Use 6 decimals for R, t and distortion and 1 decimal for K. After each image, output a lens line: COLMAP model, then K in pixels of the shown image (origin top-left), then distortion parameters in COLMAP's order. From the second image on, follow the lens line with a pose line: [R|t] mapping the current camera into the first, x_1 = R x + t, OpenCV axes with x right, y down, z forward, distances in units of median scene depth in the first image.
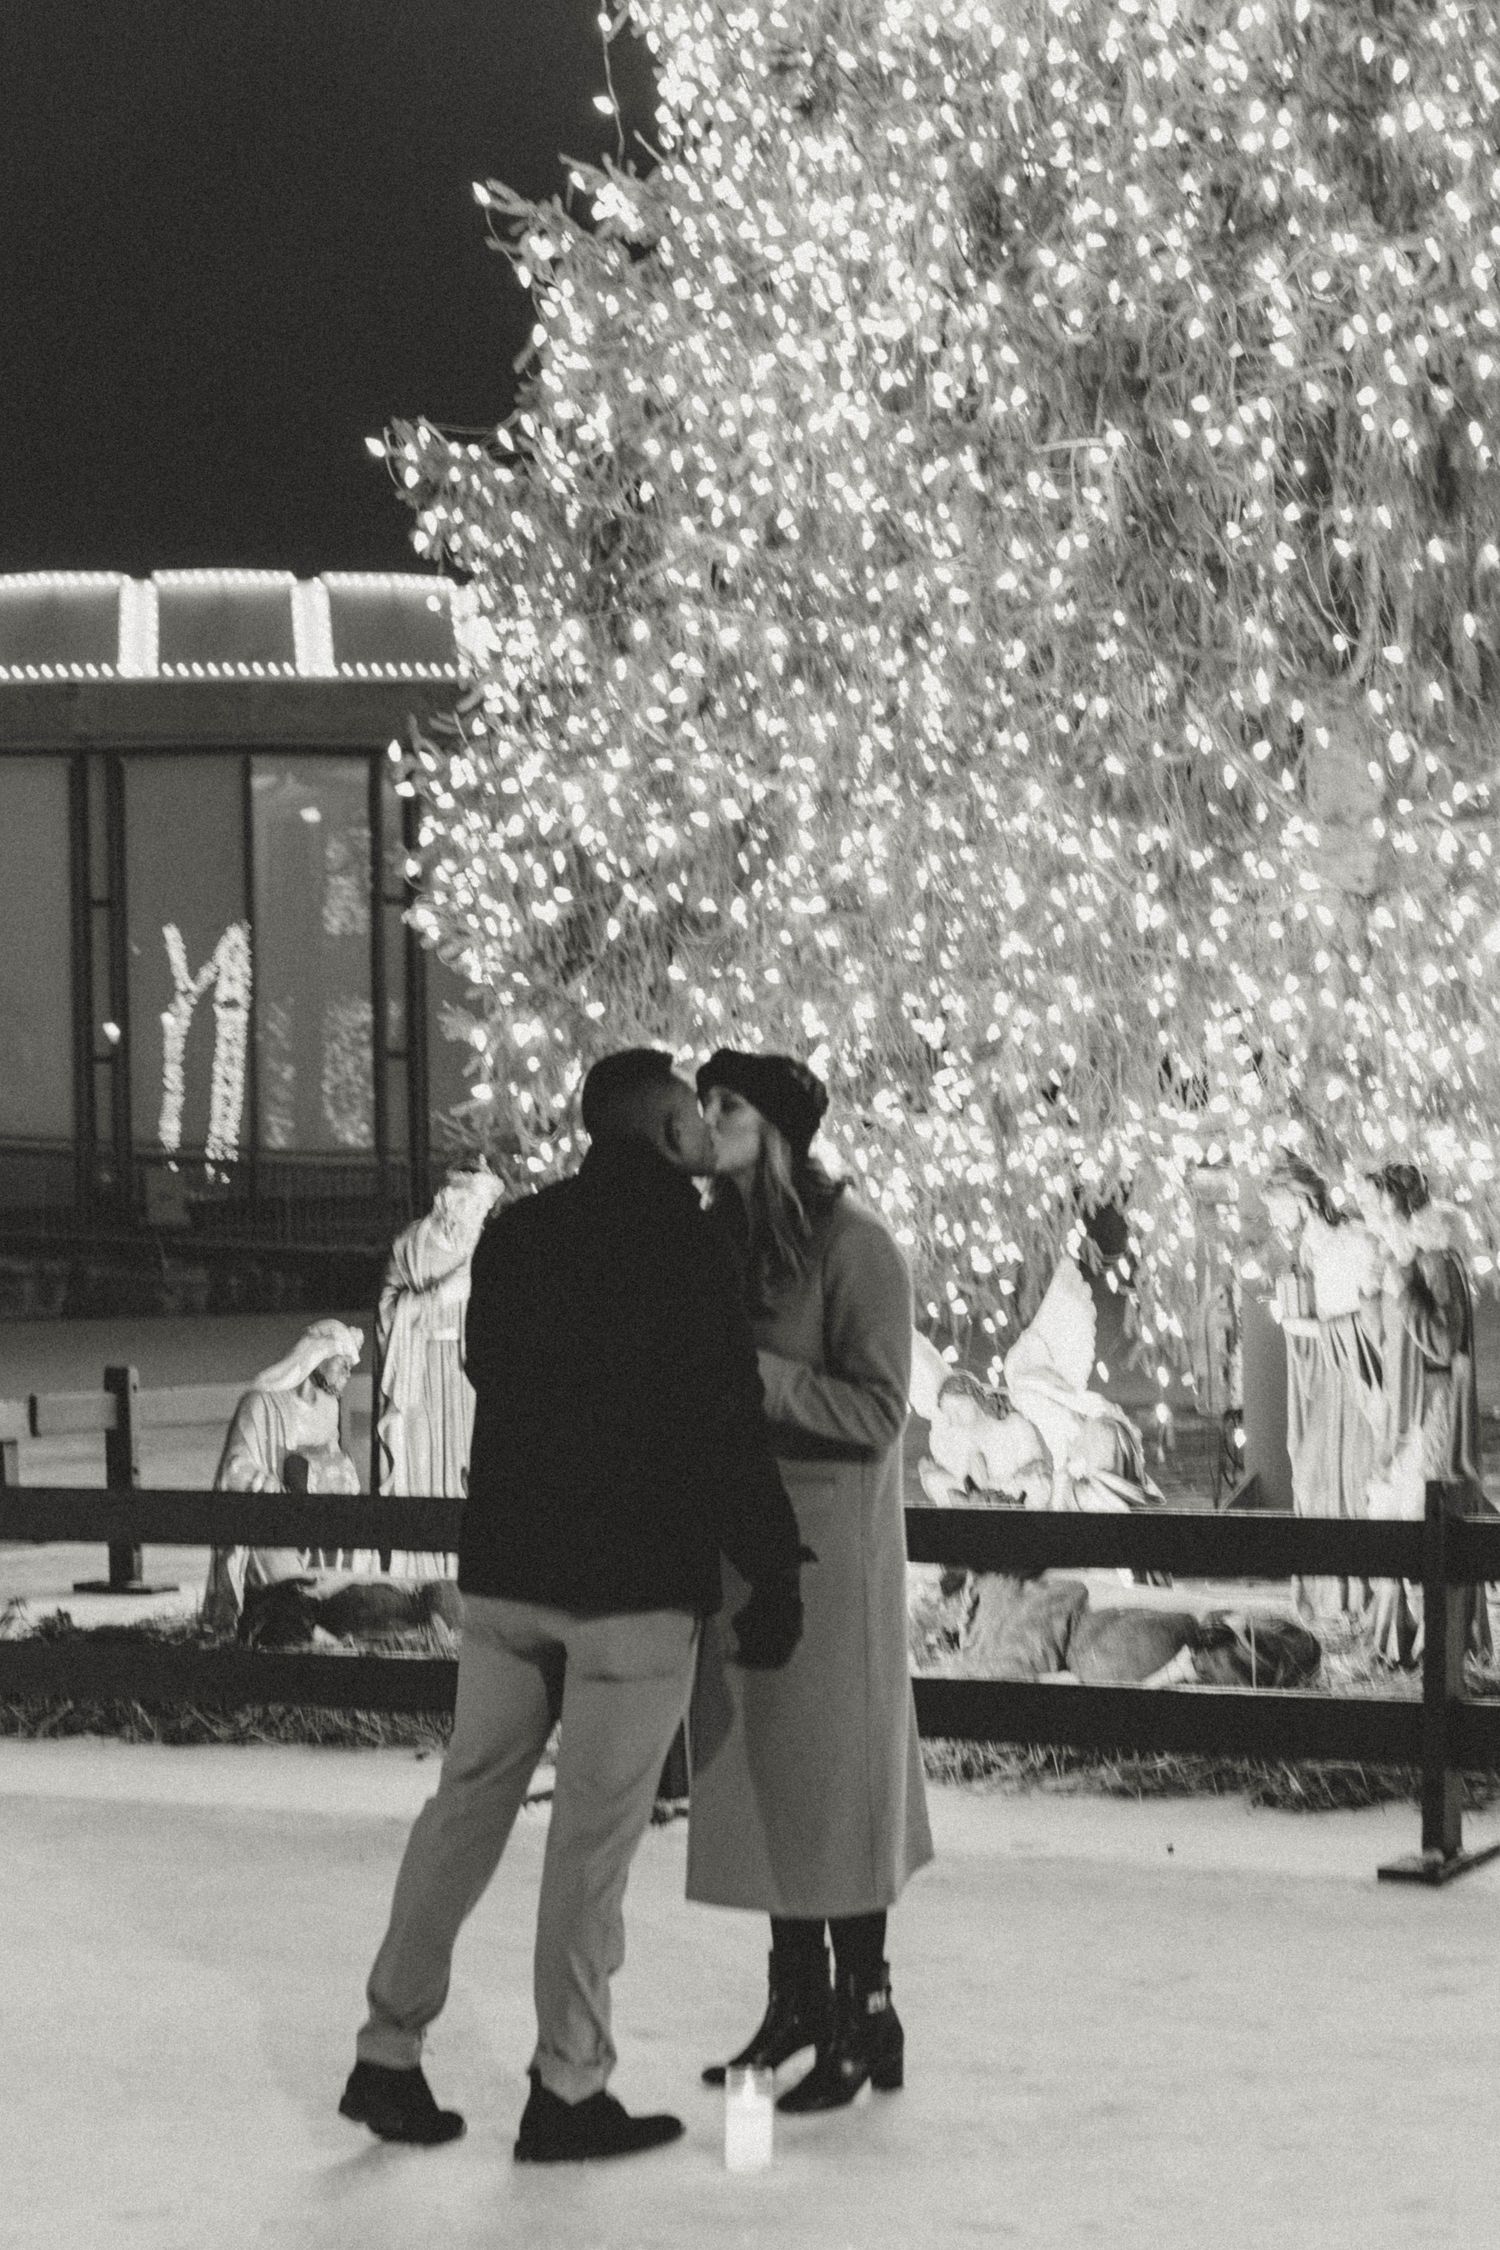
lens RADIAL K [[4269.3, 0, 759.0], [0, 4269.3, 1123.9], [0, 0, 1]] dist [0.039556, 0.000000]
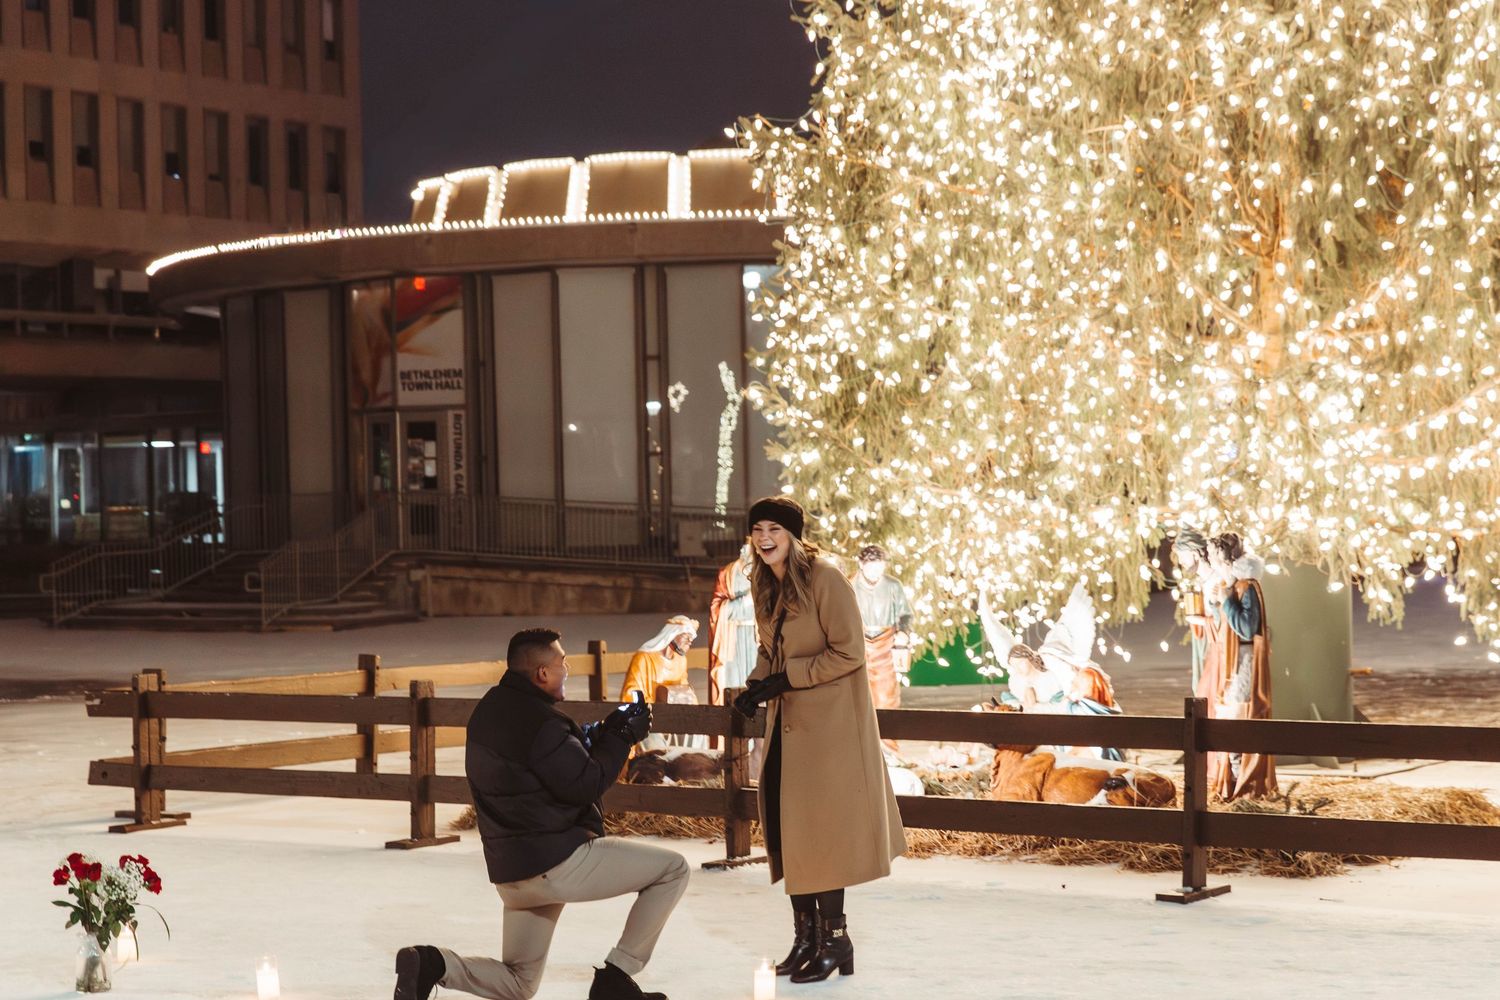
lens RADIAL K [[2846.2, 0, 745.9], [0, 2846.2, 501.9], [0, 0, 1]] dist [0.039556, 0.000000]
pose [[0.990666, -0.002241, -0.136293, 0.087319], [0.003084, 0.999977, 0.005975, -0.009940], [0.136276, -0.006339, 0.990651, -0.209208]]
